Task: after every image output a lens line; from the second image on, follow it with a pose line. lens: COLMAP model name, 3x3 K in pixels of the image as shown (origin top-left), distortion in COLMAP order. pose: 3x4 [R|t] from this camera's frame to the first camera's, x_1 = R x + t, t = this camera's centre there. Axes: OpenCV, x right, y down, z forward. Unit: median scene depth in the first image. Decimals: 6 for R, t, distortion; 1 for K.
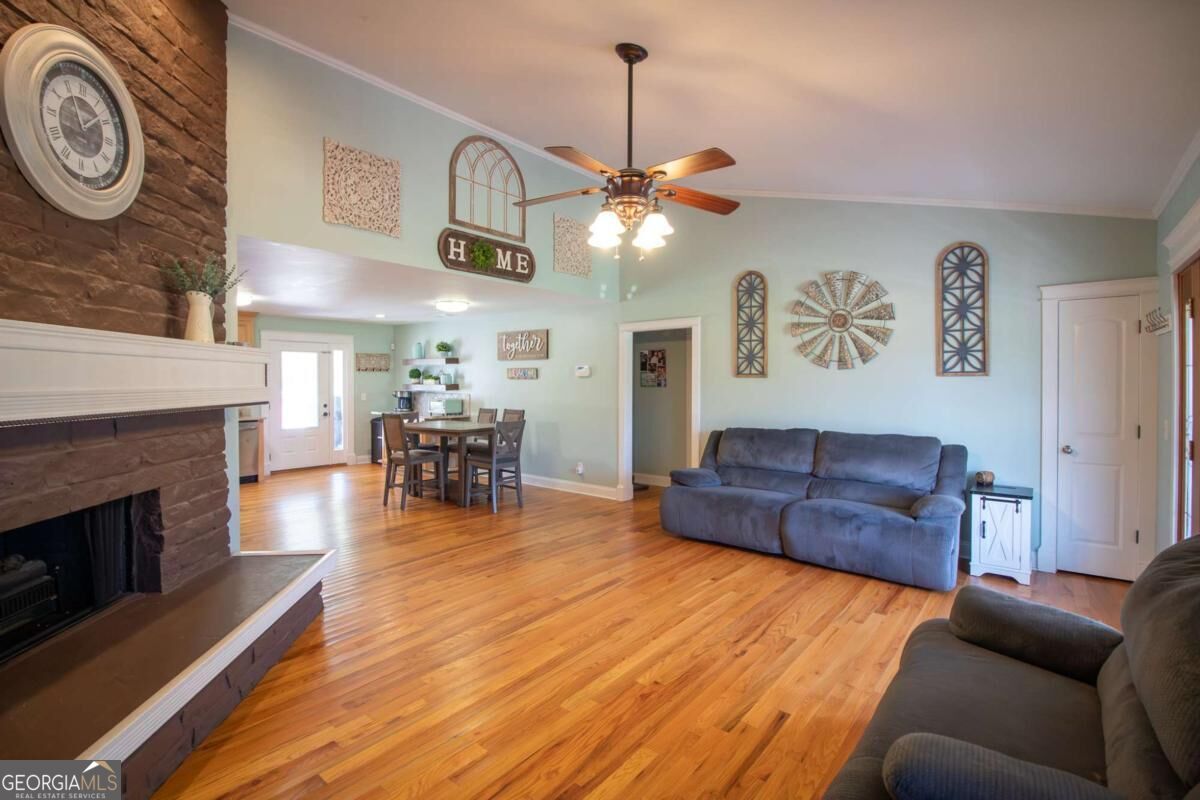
lens RADIAL K [[556.2, 0, 596.4], [0, 556.2, 380.9], [0, 0, 1]] dist [0.001241, -0.015787]
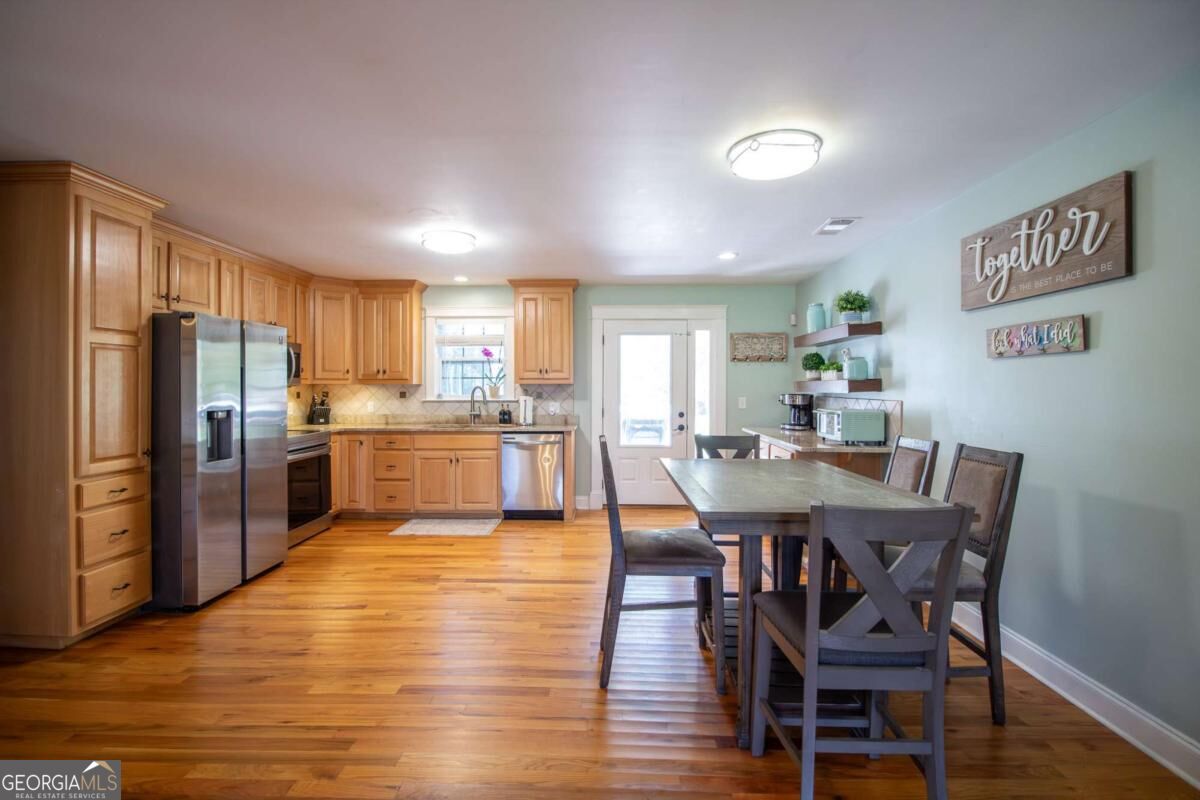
lens RADIAL K [[556.4, 0, 599.1], [0, 556.4, 395.6], [0, 0, 1]] dist [0.001155, -0.015721]
pose [[0.620957, 0.010739, -0.783771, -0.055746], [-0.003992, 0.999937, 0.010538, 0.028258], [0.783835, -0.003415, 0.620960, 0.940133]]
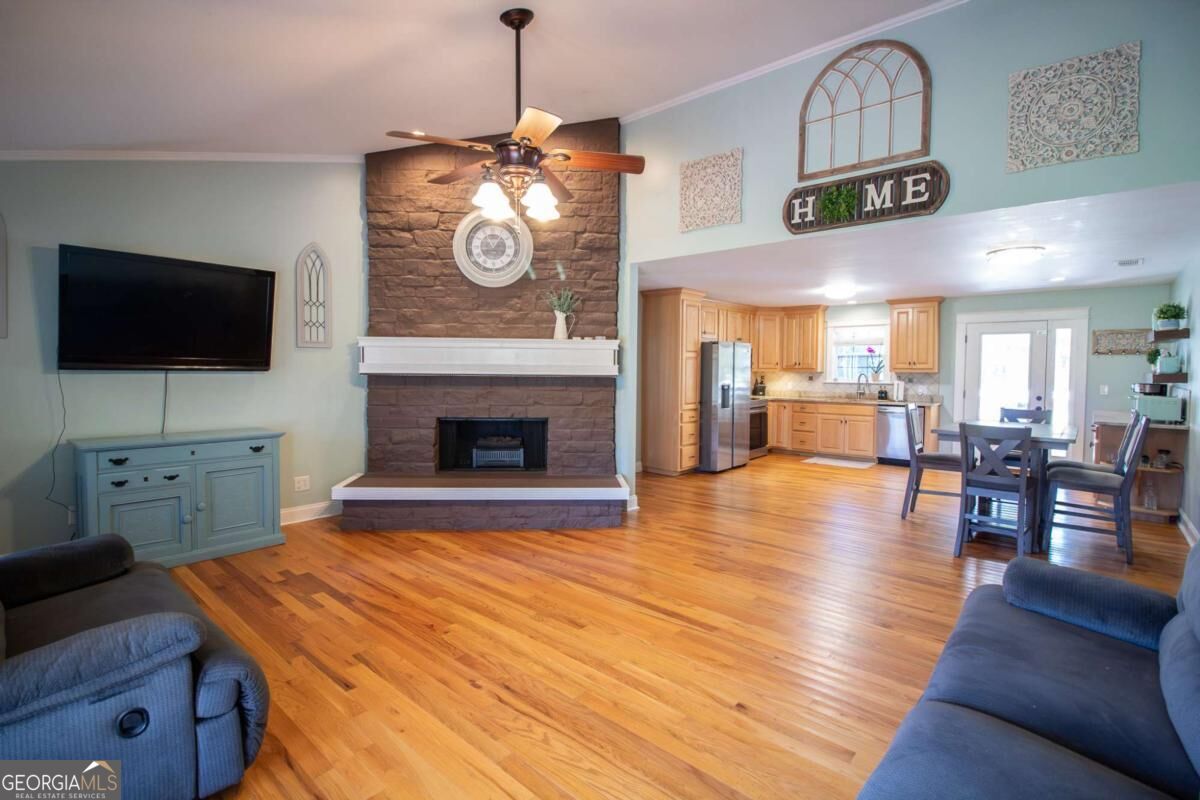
lens RADIAL K [[556.2, 0, 596.4], [0, 556.2, 380.9], [0, 0, 1]] dist [0.001241, -0.015787]
pose [[-0.035369, 0.023283, -0.999103, 0.621709], [-0.010196, 0.999668, 0.023657, 0.012453], [0.999322, 0.011023, -0.035120, 0.703070]]
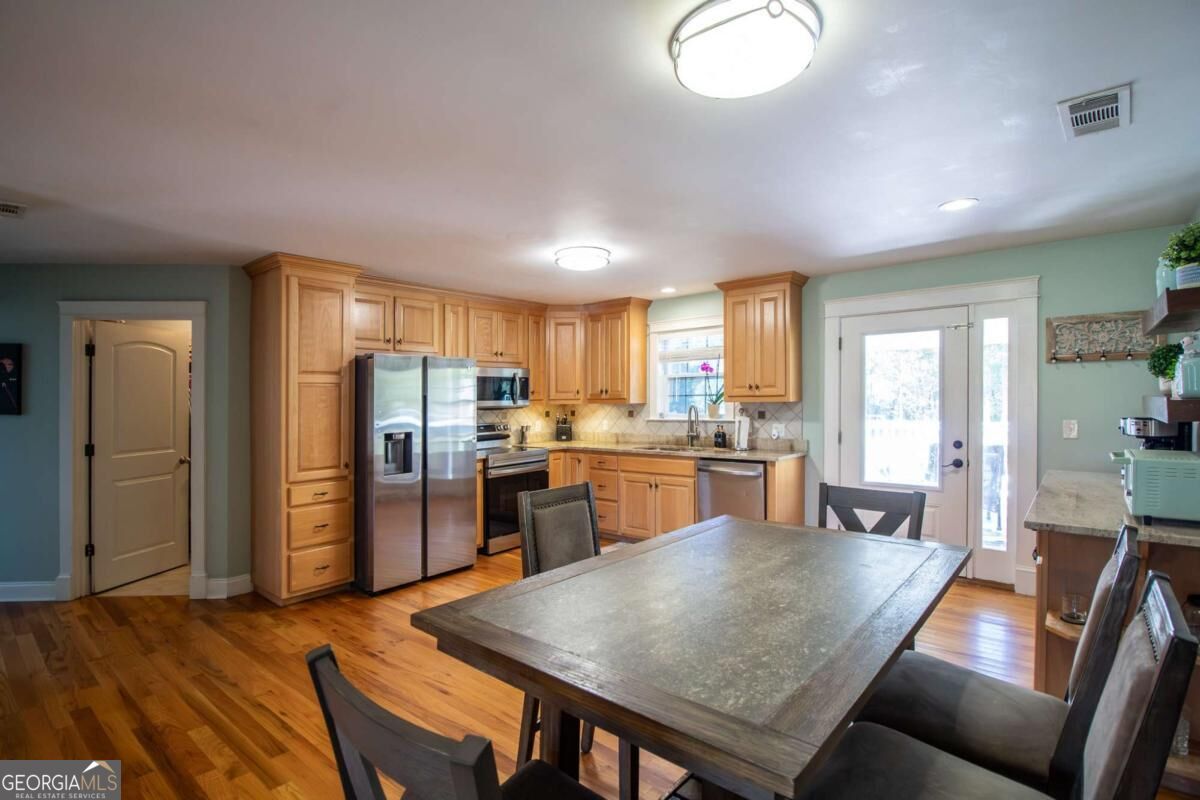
lens RADIAL K [[572.2, 0, 600.0], [0, 572.2, 400.0], [0, 0, 1]] dist [0.001539, -0.016034]
pose [[-0.011891, 0.001013, -0.999929, -0.035960], [0.009767, 0.999952, 0.000897, 0.009444], [0.999882, -0.009756, -0.011901, 1.309177]]
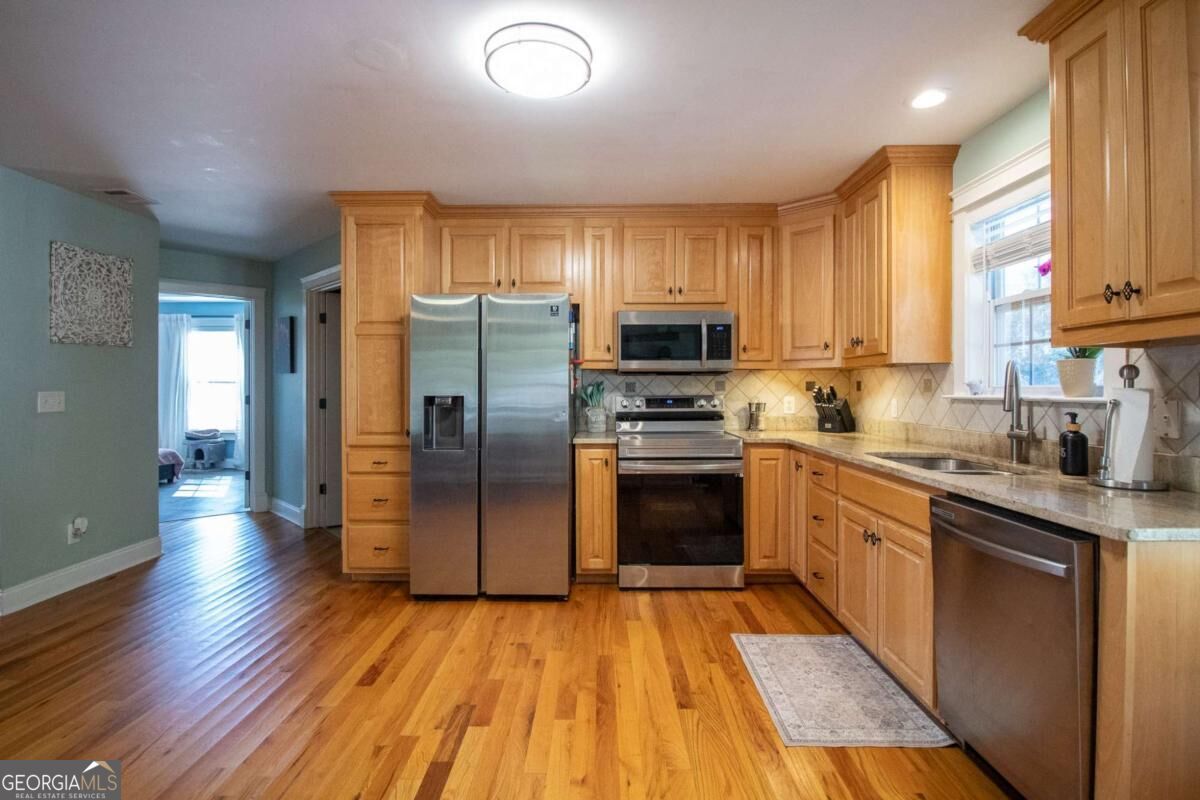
lens RADIAL K [[587.5, 0, 598.5], [0, 587.5, 390.9], [0, 0, 1]] dist [-0.002759, -0.001289]
pose [[-0.778836, 0.001139, -0.627227, -0.600609], [-0.004993, 0.999955, 0.008016, 0.043350], [0.627208, 0.009375, -0.778795, 1.634186]]
